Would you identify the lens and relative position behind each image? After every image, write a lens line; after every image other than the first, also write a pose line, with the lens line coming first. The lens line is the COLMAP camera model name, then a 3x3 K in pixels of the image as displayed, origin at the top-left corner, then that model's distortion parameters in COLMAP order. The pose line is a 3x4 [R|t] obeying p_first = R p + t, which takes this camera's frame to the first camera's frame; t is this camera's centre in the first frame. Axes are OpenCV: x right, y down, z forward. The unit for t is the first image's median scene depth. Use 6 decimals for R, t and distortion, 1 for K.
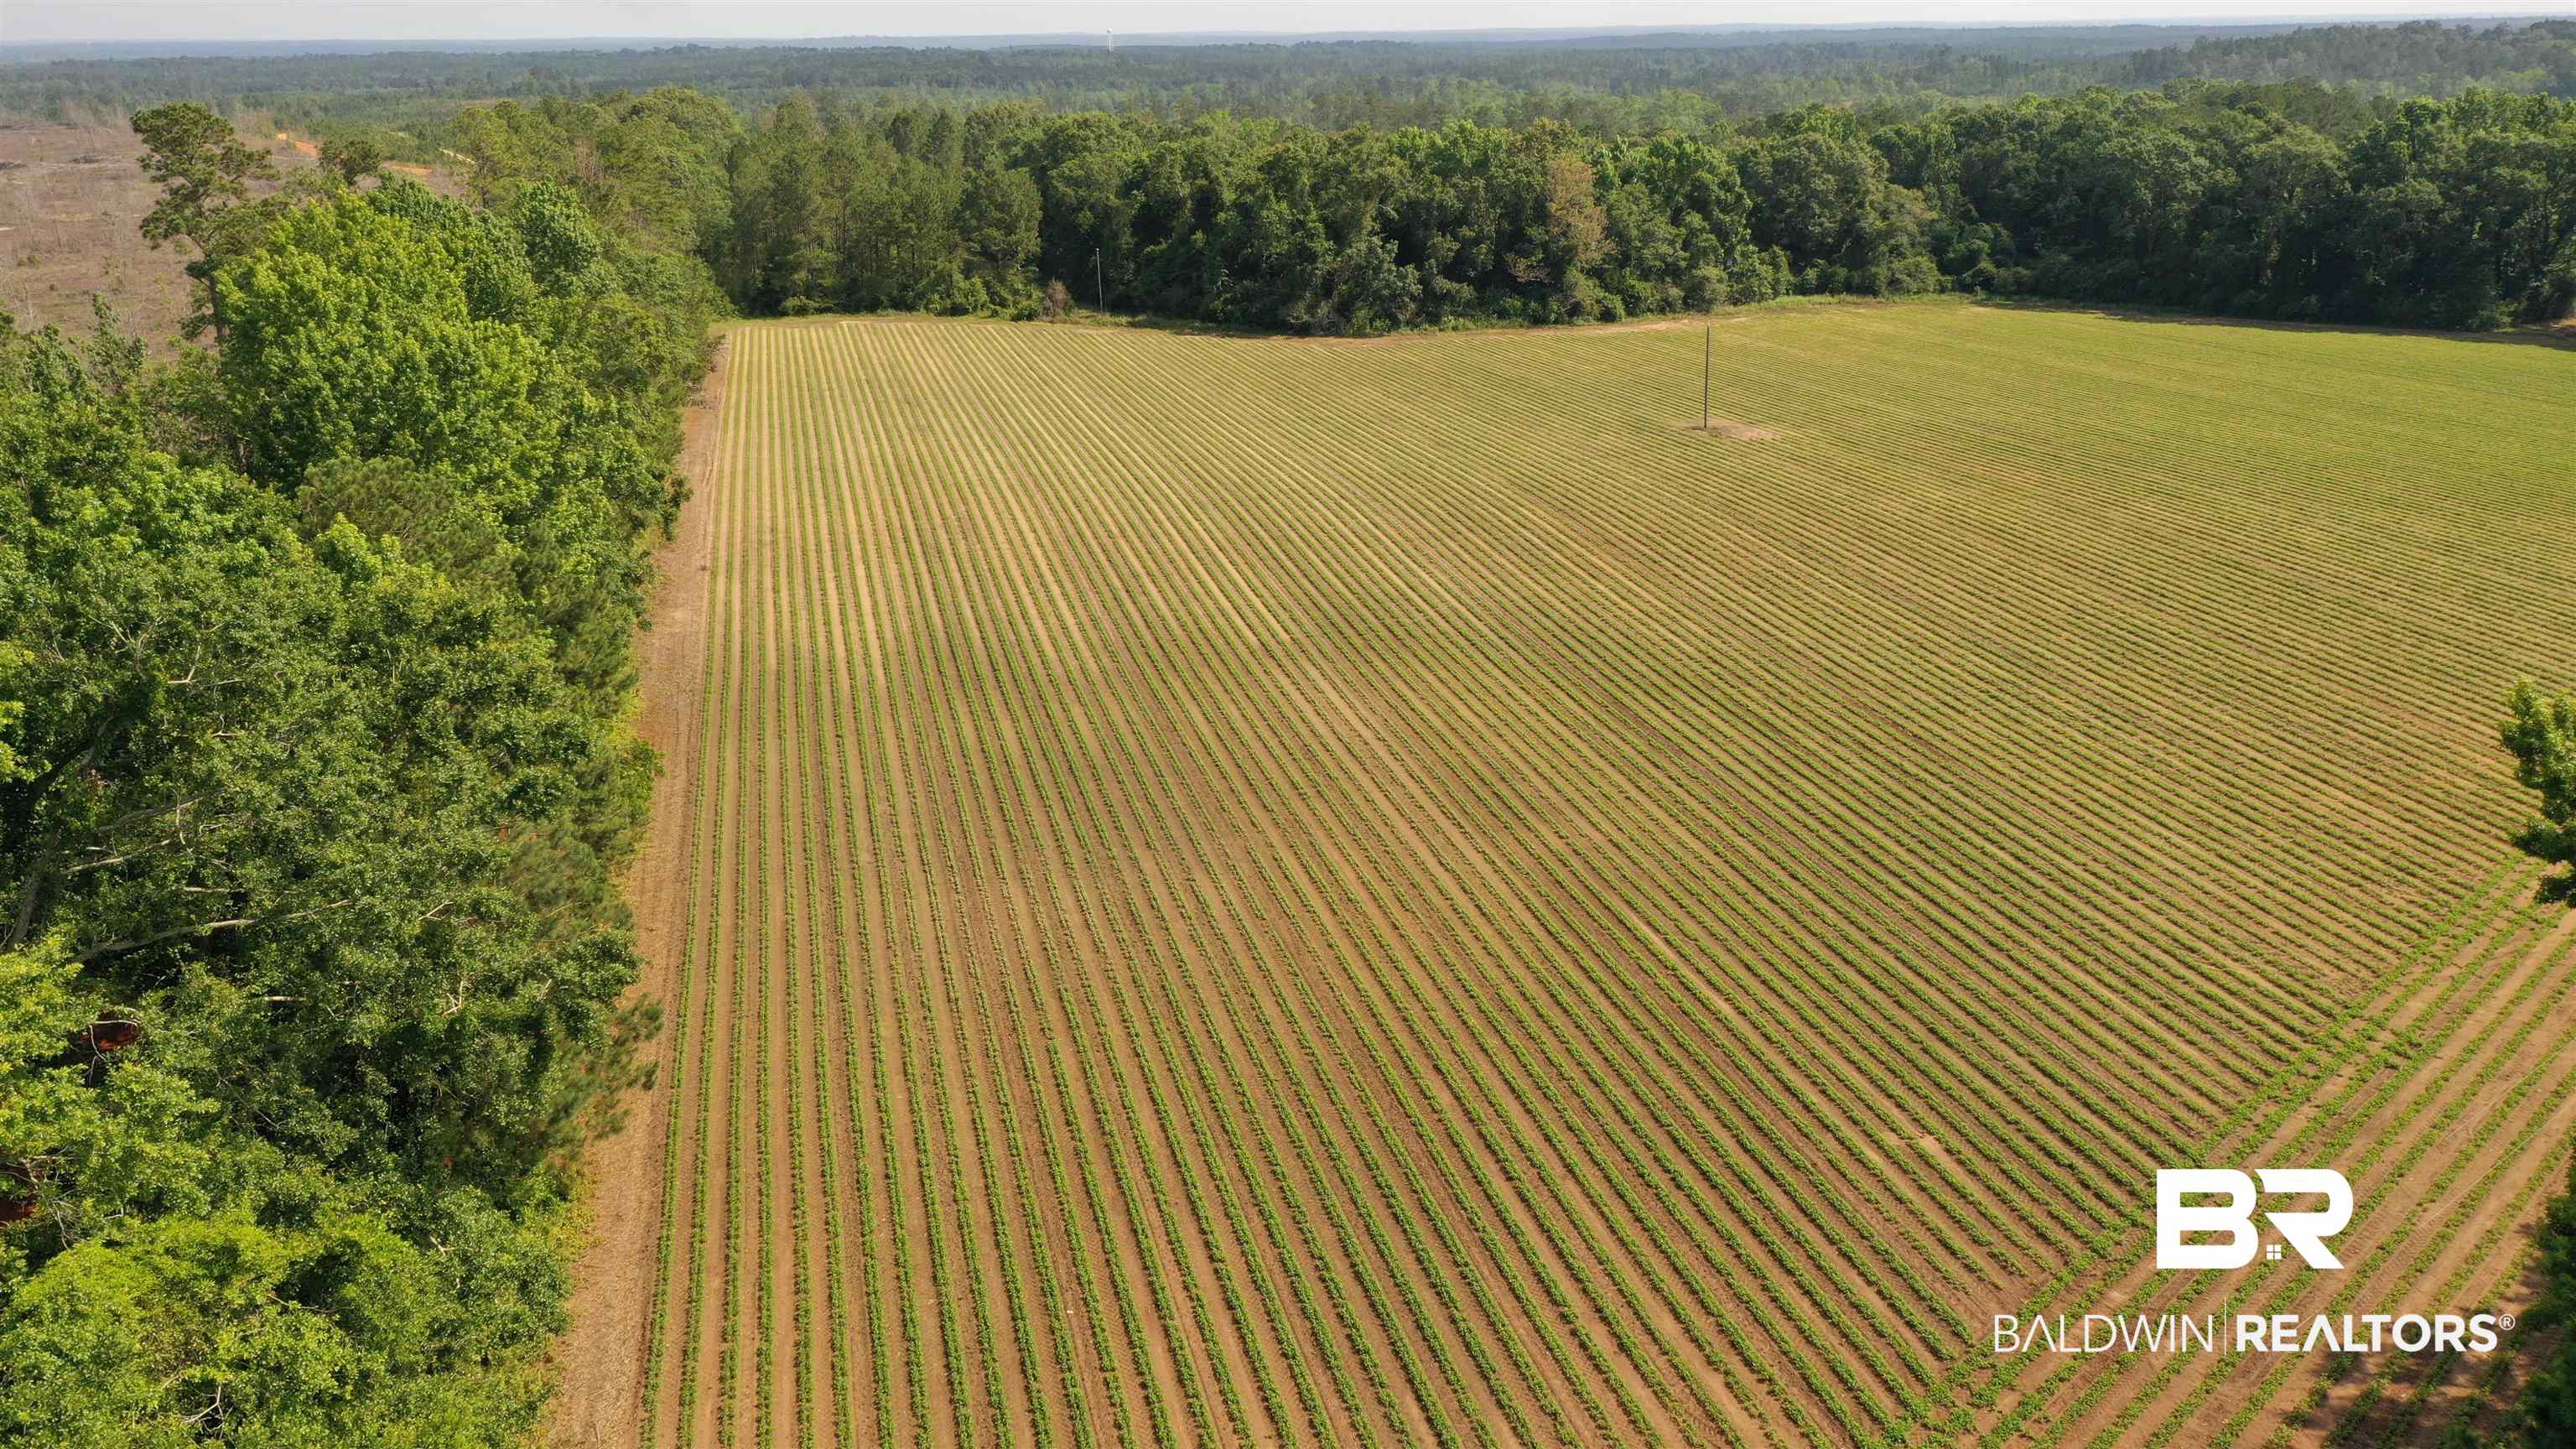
lens RADIAL K [[2046.0, 0, 1290.9], [0, 2046.0, 709.1], [0, 0, 1]] dist [0.019107, 0.004083]
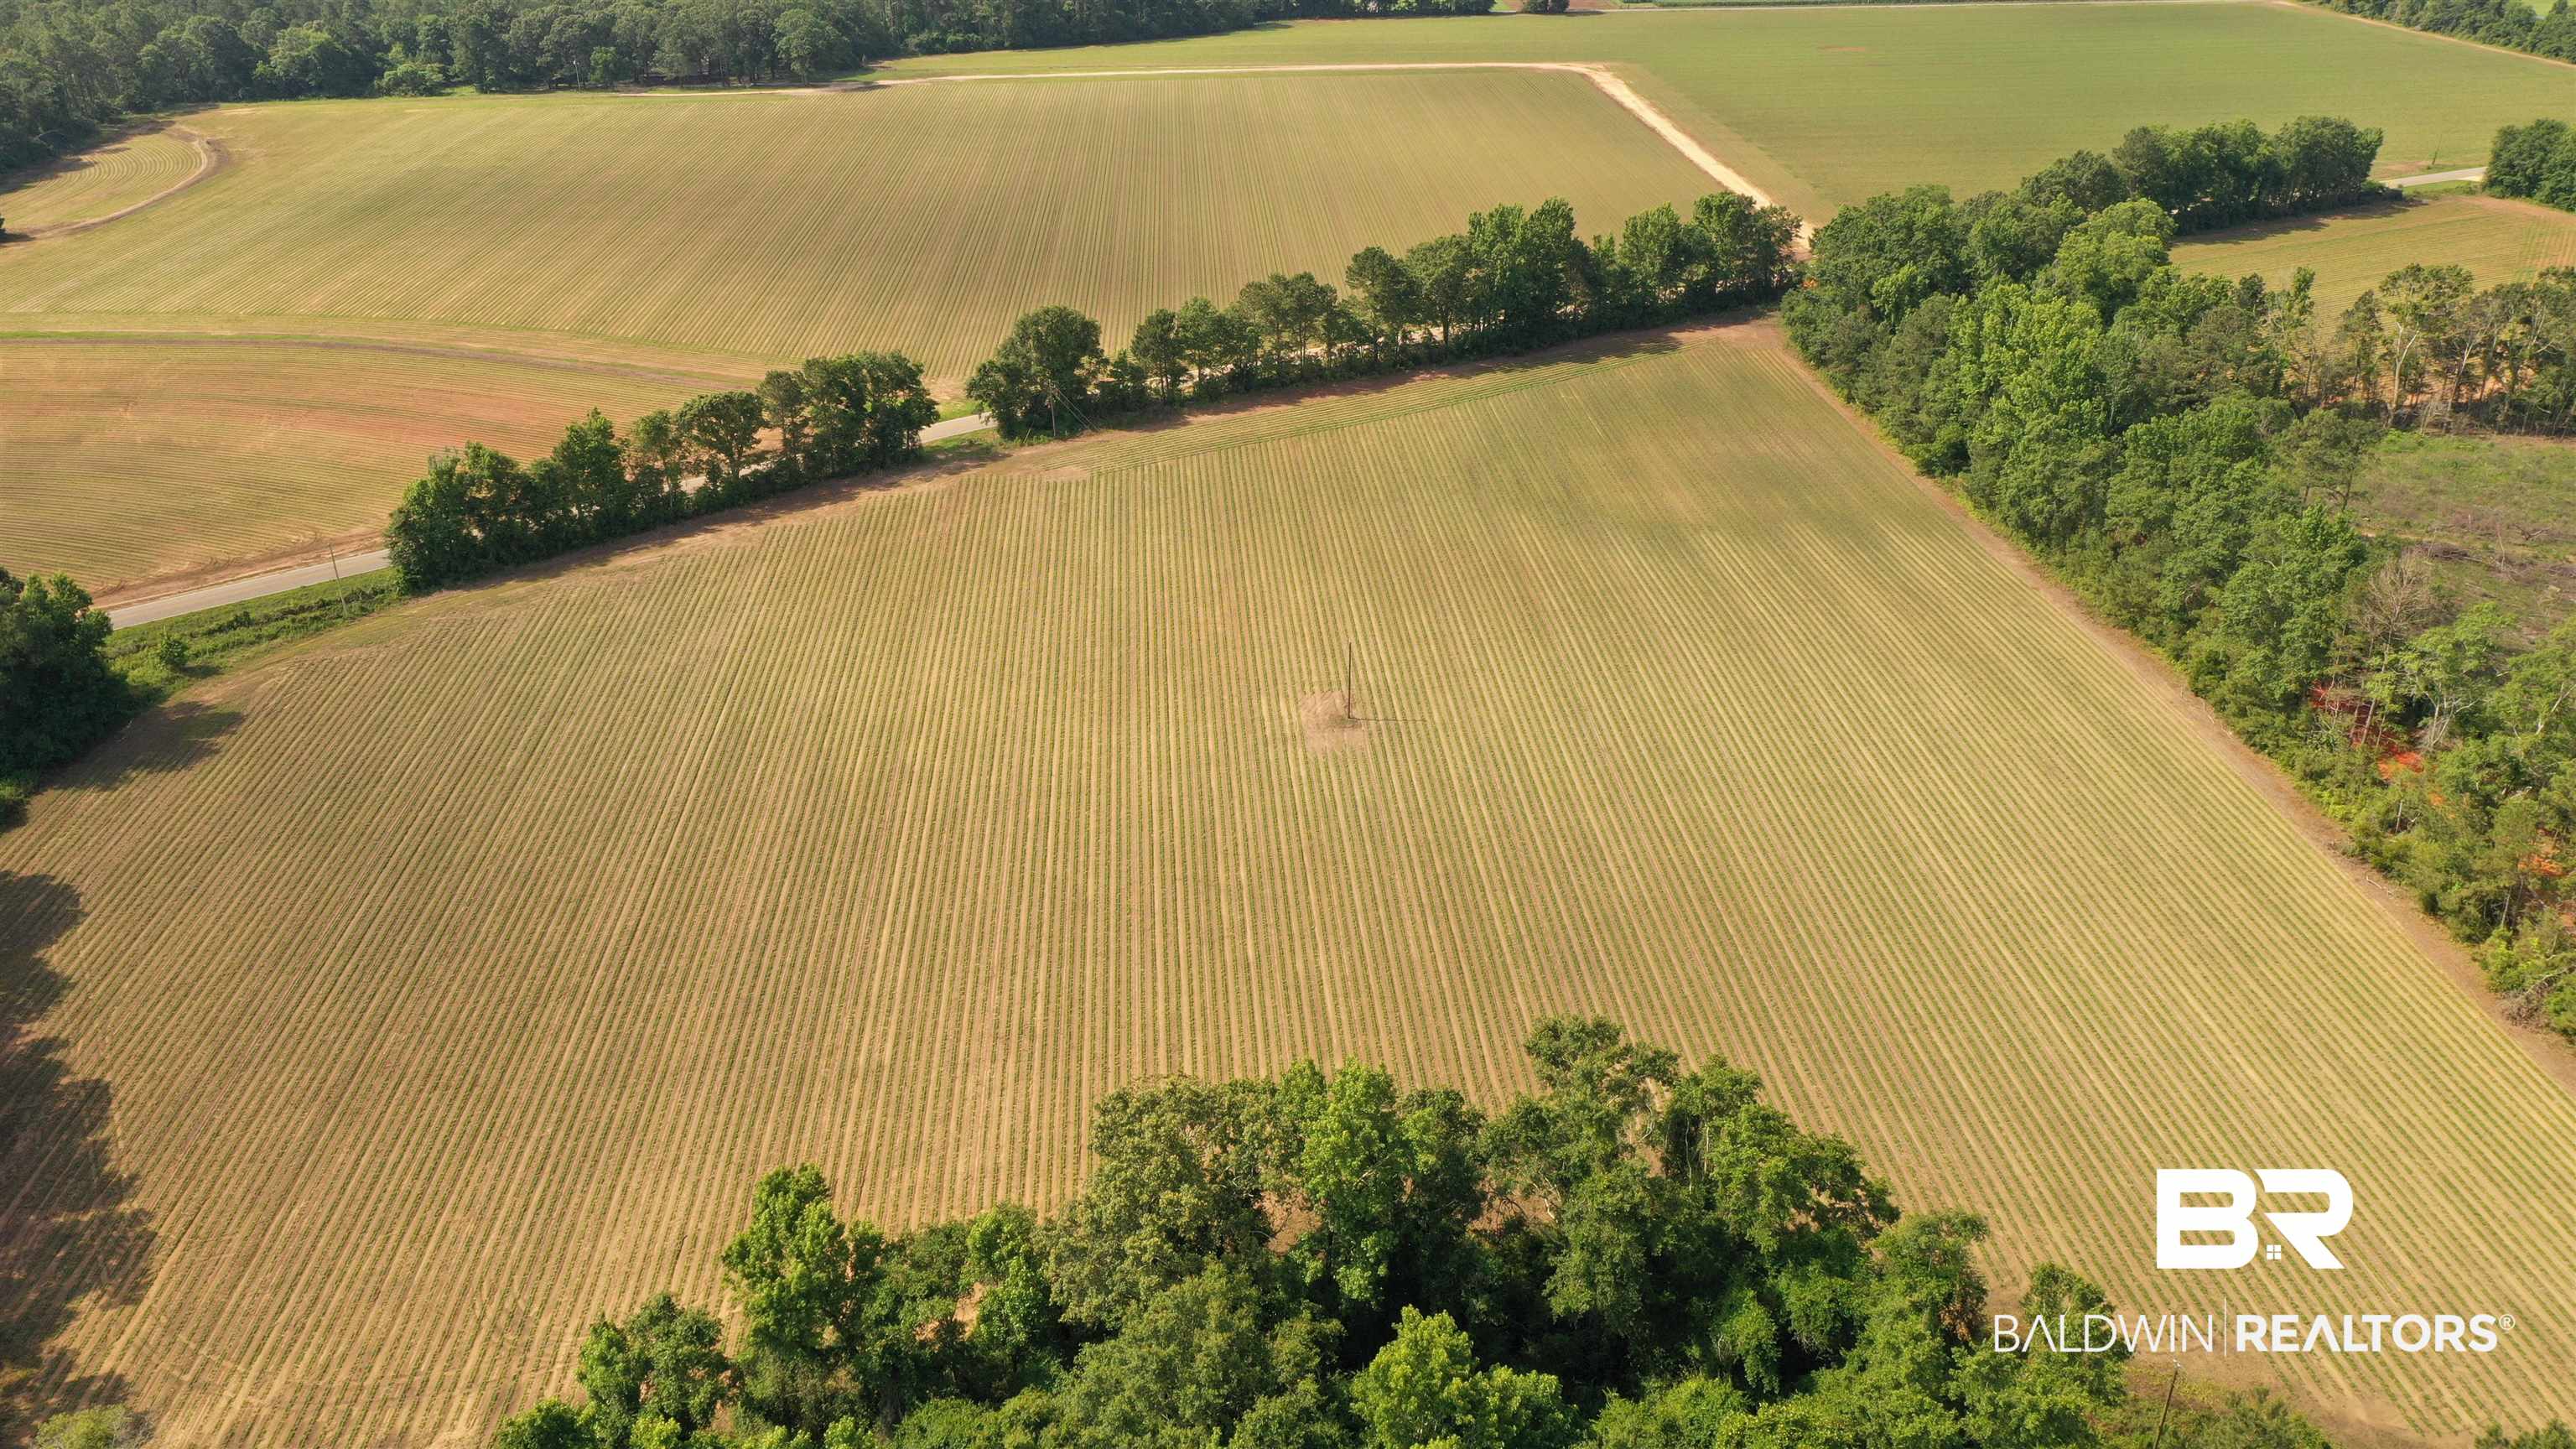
lens RADIAL K [[2046.0, 0, 1299.2], [0, 2046.0, 721.5], [0, 0, 1]] dist [0.019107, 0.004083]
pose [[-0.985980, -0.055910, 0.157221, 0.046862], [0.068529, 0.723401, 0.687019, -0.988946], [-0.152145, 0.688161, -0.709427, 1.921001]]
